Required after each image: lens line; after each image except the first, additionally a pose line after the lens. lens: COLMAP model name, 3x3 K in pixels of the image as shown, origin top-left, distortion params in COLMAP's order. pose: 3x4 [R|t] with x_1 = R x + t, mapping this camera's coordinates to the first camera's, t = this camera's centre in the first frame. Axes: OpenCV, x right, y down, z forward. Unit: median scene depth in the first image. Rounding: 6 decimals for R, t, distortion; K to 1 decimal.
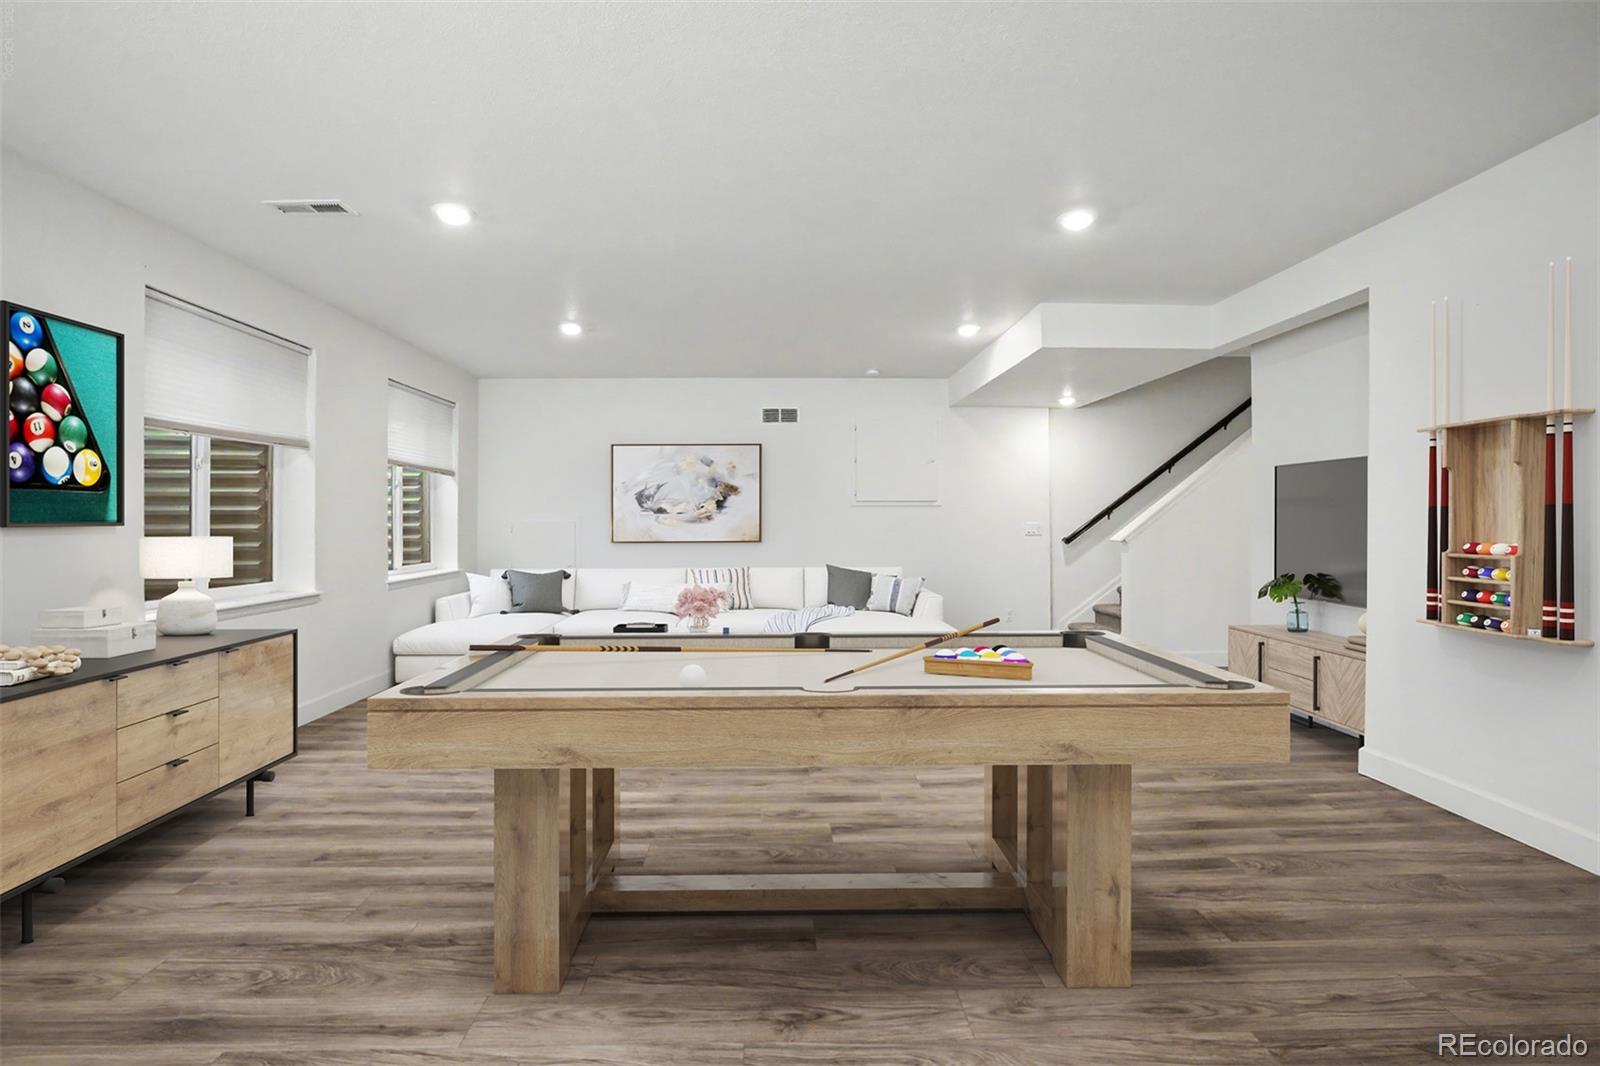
lens RADIAL K [[695.0, 0, 789.0], [0, 695.0, 524.7], [0, 0, 1]] dist [-0.047937, 0.018983]
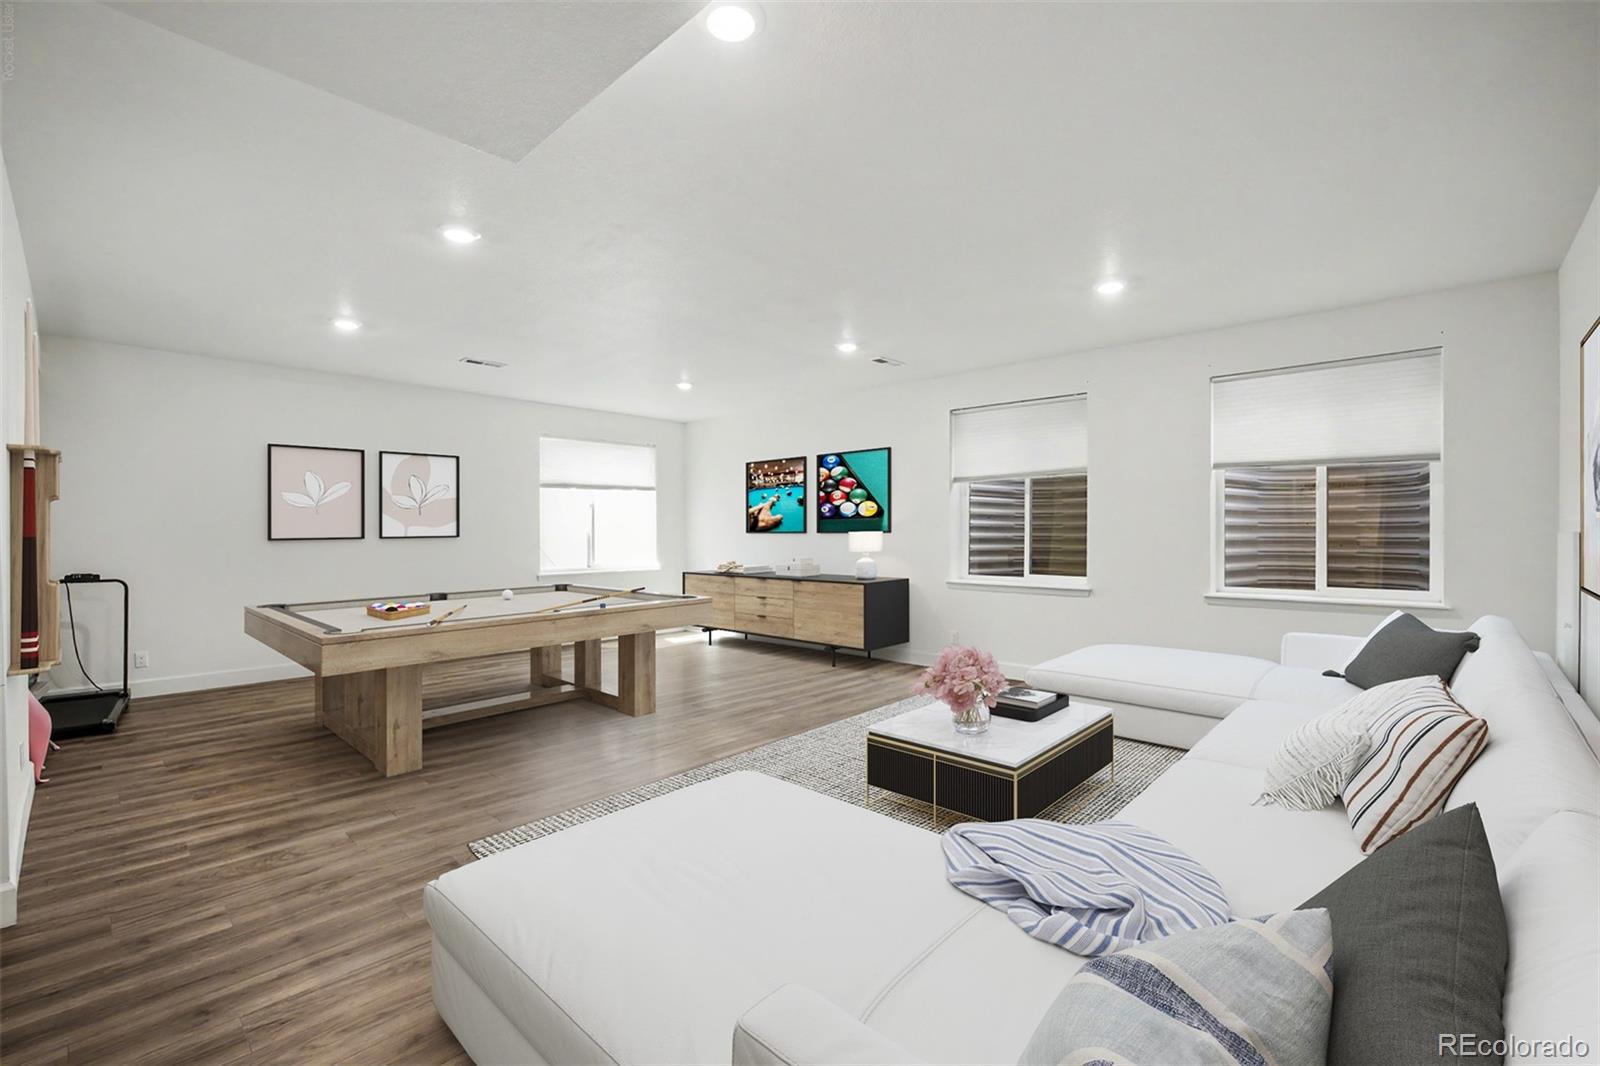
lens RADIAL K [[695.0, 0, 789.0], [0, 695.0, 524.7], [0, 0, 1]] dist [-0.047937, 0.018983]
pose [[-0.660123, 0.018414, -0.750931, 1.065616], [-0.005894, 0.999542, 0.029691, -0.107608], [0.751134, 0.024025, -0.659712, 2.602115]]
